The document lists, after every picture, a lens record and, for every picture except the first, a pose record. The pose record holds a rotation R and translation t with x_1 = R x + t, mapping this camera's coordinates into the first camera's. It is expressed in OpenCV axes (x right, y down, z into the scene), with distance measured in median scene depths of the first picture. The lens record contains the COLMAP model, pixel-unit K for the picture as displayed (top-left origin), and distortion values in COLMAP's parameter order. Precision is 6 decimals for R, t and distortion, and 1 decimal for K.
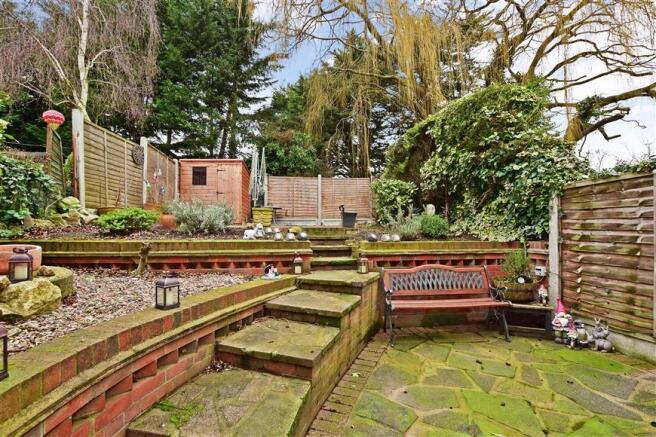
lens RADIAL K [[296.5, 0, 327.8], [0, 296.5, 225.6], [0, 0, 1]] dist [-0.026625, 0.000894]
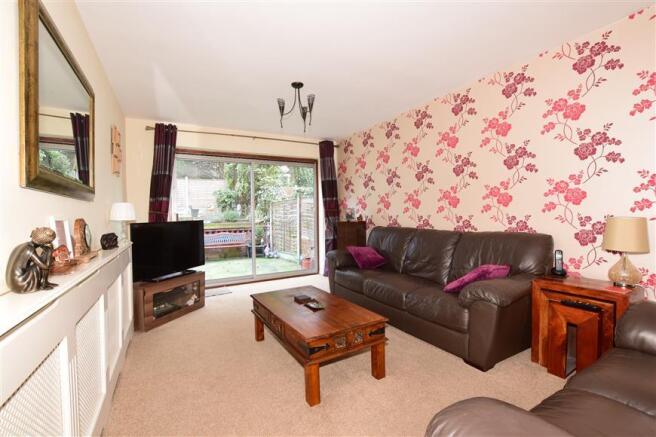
lens RADIAL K [[292.3, 0, 328.0], [0, 292.3, 218.5], [0, 0, 1]] dist [-0.024793, 0.000594]
pose [[0.932009, -0.025347, 0.361549, 0.282909], [0.011832, 0.999148, 0.039546, -0.070042], [-0.362243, -0.032579, 0.931514, -1.547624]]
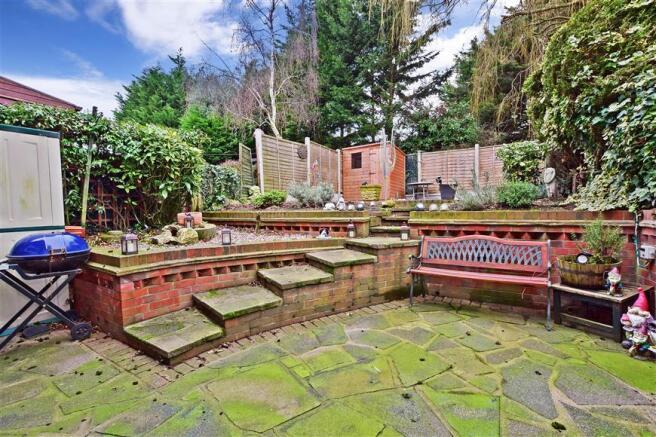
lens RADIAL K [[292.3, 0, 328.0], [0, 292.3, 218.5], [0, 0, 1]] dist [-0.024793, 0.000594]
pose [[0.778548, 0.007802, -0.627537, 0.542391], [0.024734, 0.998764, 0.043103, 0.027116], [0.627098, -0.049079, 0.777393, -0.004433]]
